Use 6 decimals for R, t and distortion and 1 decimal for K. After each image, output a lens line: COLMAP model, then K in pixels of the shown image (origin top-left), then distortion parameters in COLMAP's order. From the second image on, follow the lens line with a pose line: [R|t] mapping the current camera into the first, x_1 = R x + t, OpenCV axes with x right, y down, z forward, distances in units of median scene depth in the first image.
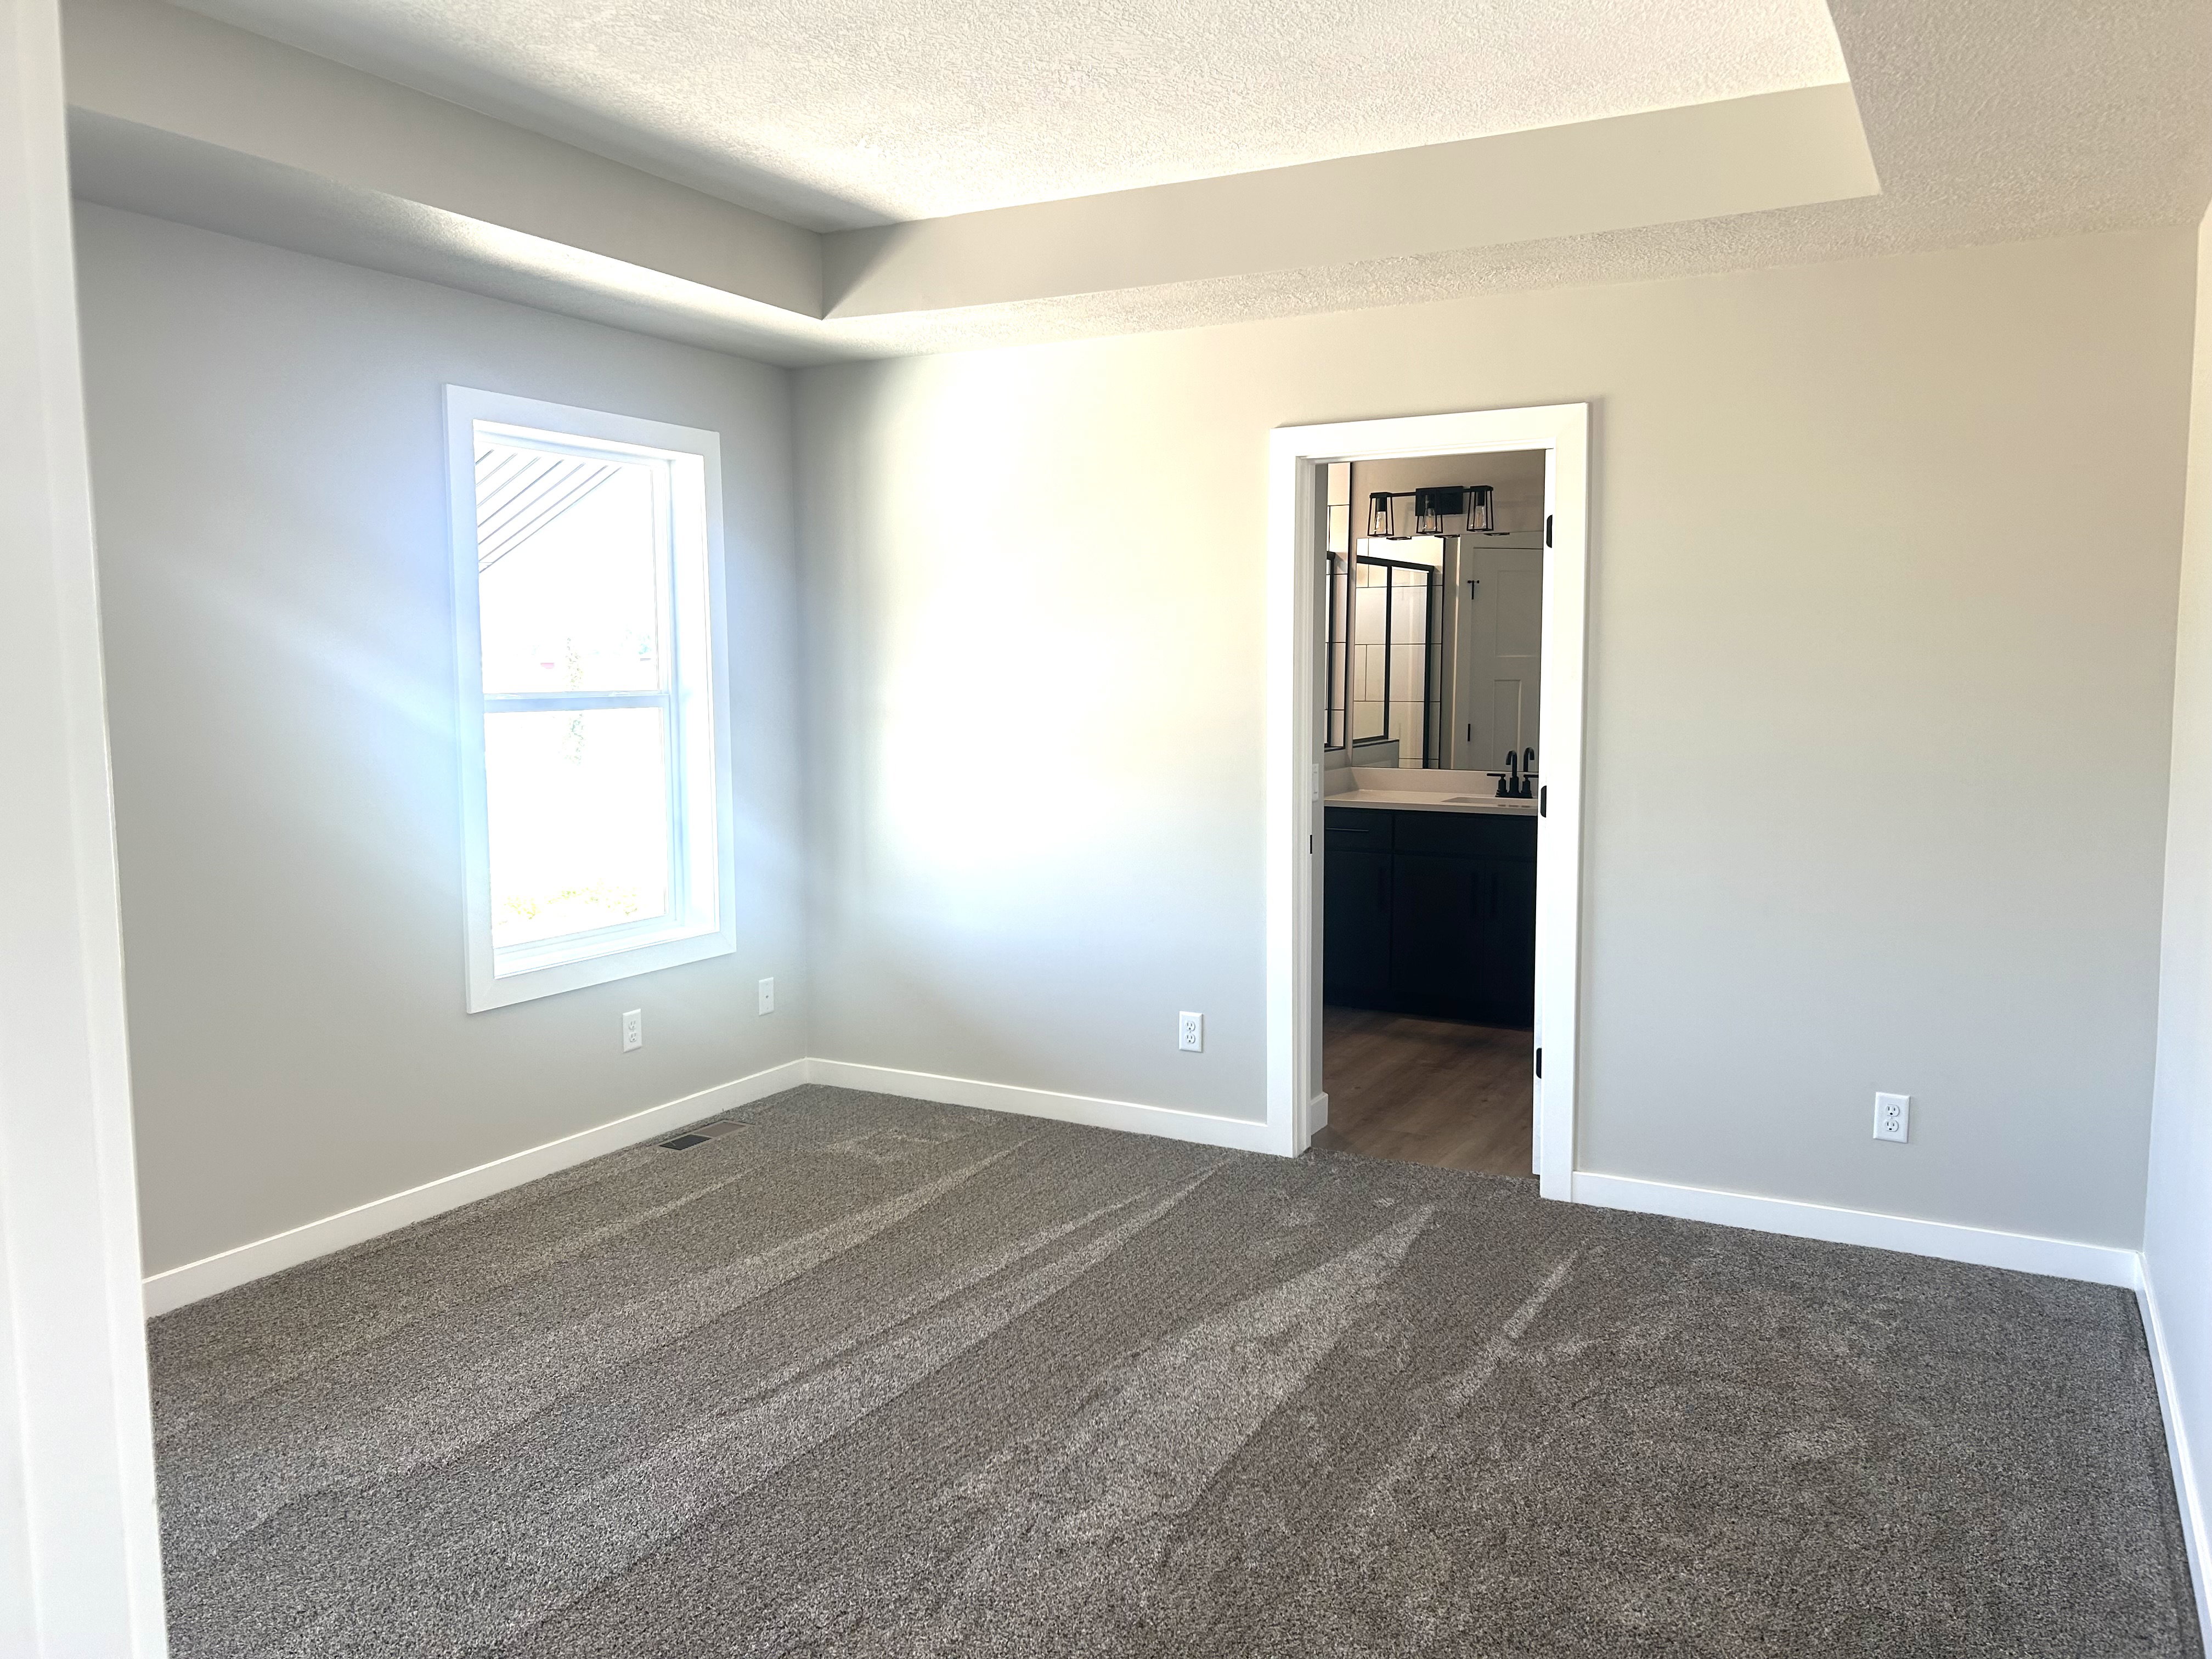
lens RADIAL K [[1666.8, 0, 1104.8], [0, 1666.8, 833.7], [0, 0, 1]] dist [0.004651, 0.000310]
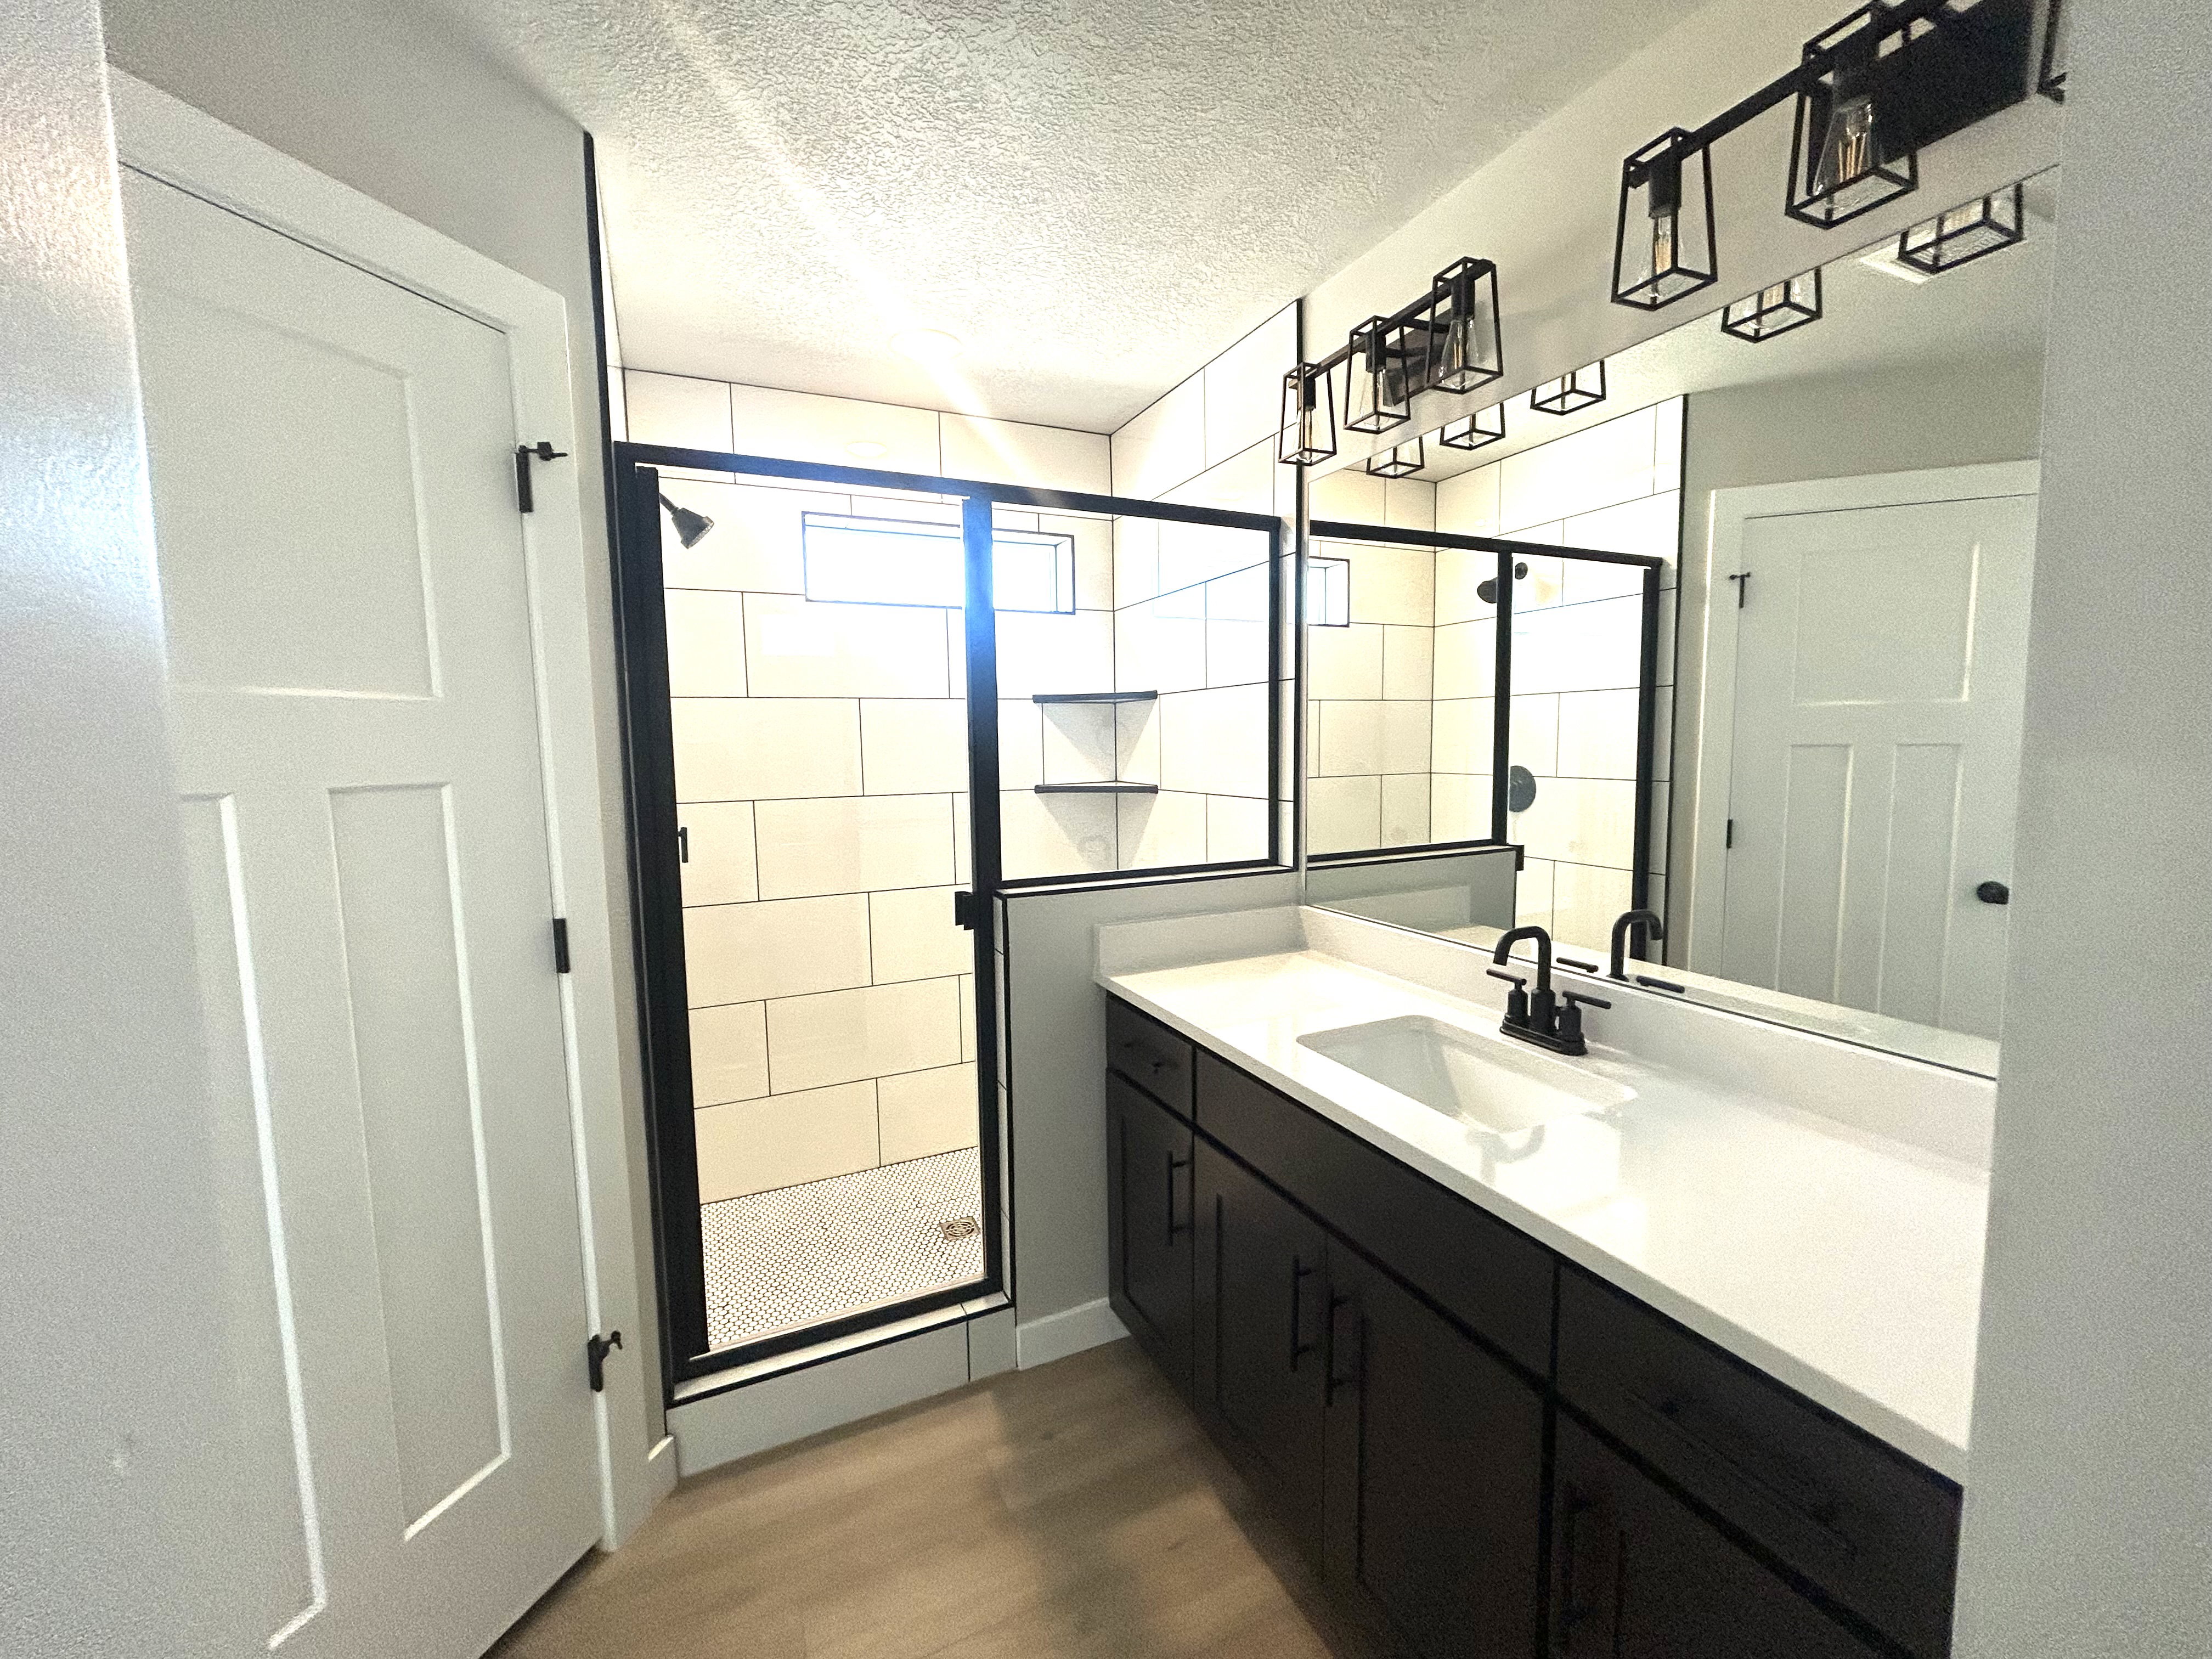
lens RADIAL K [[898.2, 0, 1106.7], [0, 898.2, 817.5], [0, 0, 1]] dist [-0.001659, -0.000054]
pose [[0.808645, 0.040972, -0.586869, 0.268091], [-0.049882, 0.998755, 0.000995, -0.065708], [0.586179, 0.028470, 0.809681, 0.720558]]
